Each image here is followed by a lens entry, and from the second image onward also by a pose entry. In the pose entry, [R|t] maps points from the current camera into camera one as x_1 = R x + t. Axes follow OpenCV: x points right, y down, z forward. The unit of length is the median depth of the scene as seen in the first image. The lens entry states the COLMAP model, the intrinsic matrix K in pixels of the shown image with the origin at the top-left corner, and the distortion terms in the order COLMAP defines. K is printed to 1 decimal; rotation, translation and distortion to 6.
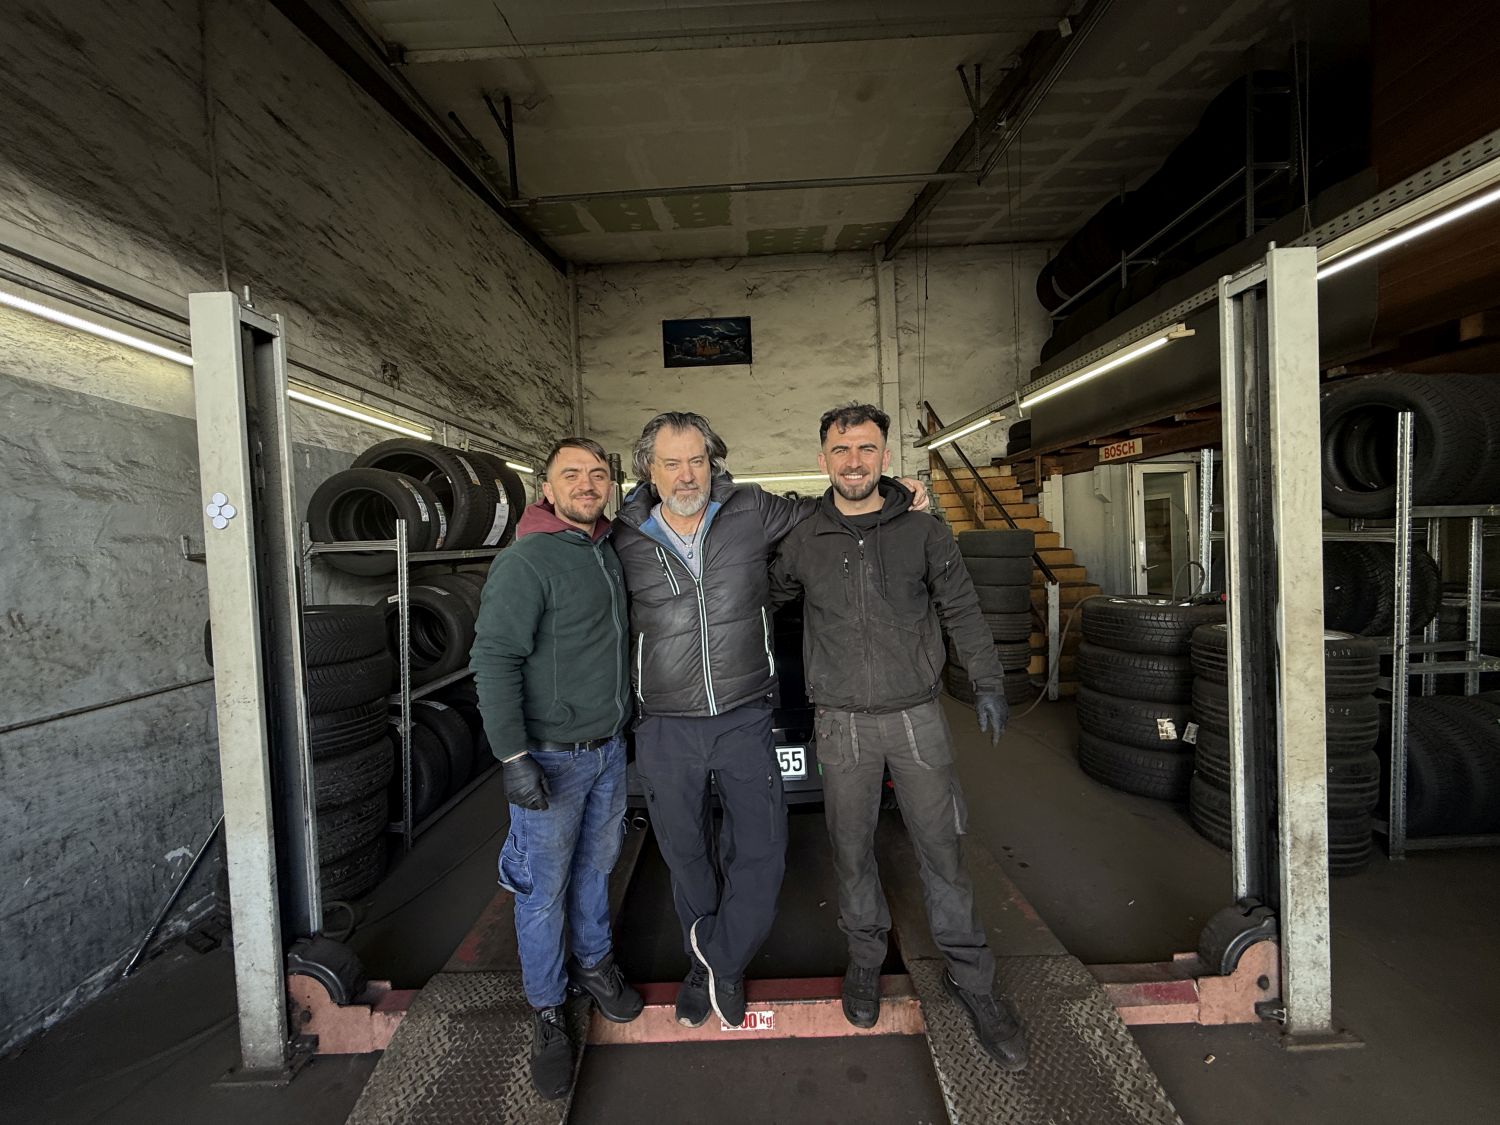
lens RADIAL K [[594.9, 0, 744.7], [0, 594.9, 561.7], [0, 0, 1]] dist [-0.002744, -0.000081]
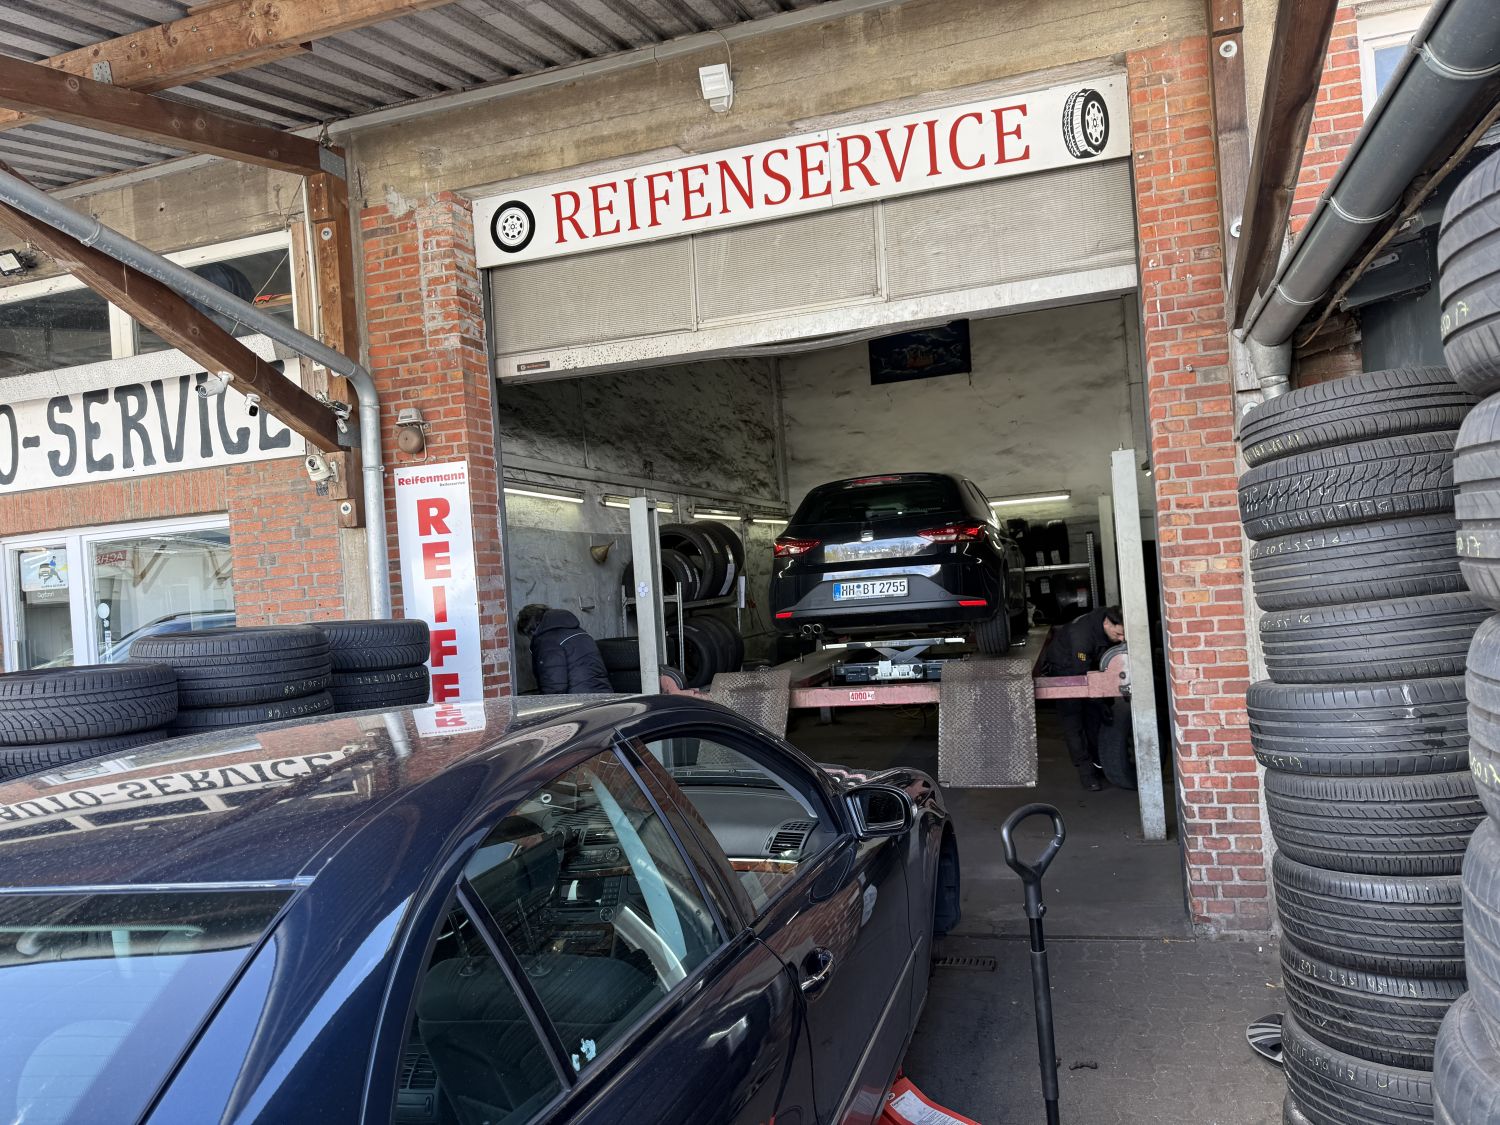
lens RADIAL K [[1042.1, 0, 750.0], [0, 1042.1, 562.5], [0, 0, 1]] dist [0.100442, -0.000393]
pose [[0.955319, -0.031889, -0.293850, 0.227554], [0.022390, 0.999114, -0.035635, -0.010769], [0.294726, 0.027464, 0.955187, -0.865536]]
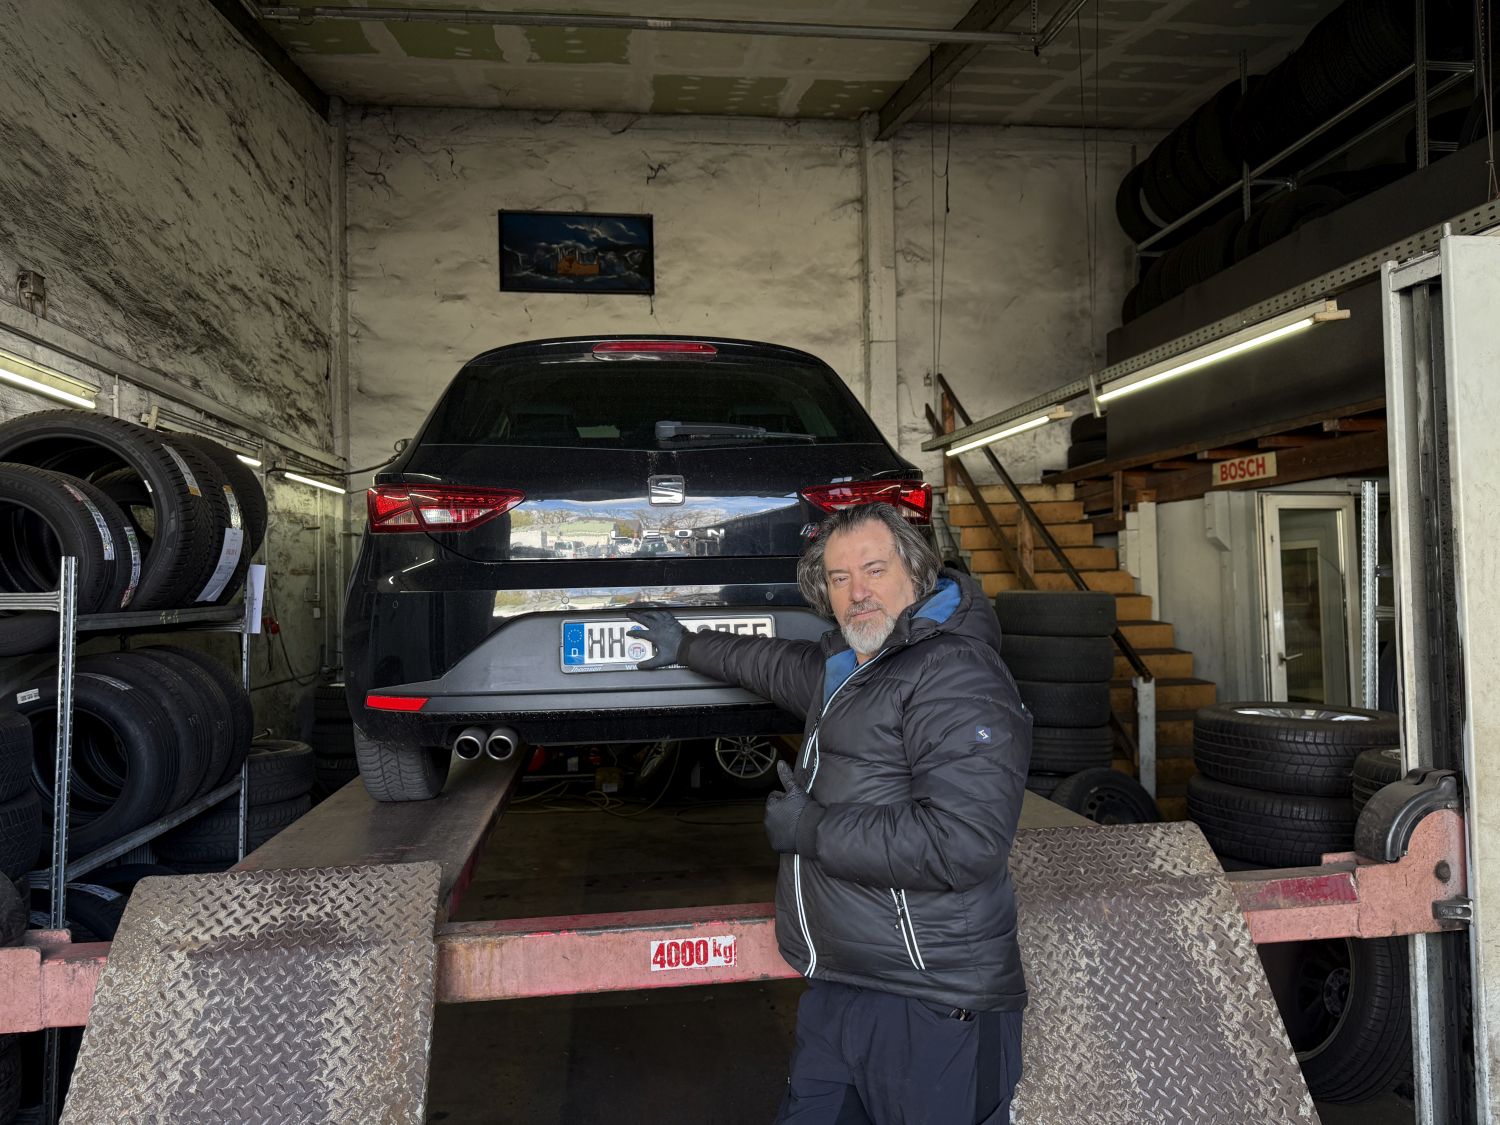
lens RADIAL K [[1063.3, 0, 750.0], [0, 1063.3, 562.5], [0, 0, 1]] dist [0.018481, -0.020343]
pose [[0.990826, 0.026953, 0.132432, -0.038191], [-0.018698, 0.997827, -0.063186, -0.007115], [-0.133847, 0.060130, 0.989176, -0.049515]]
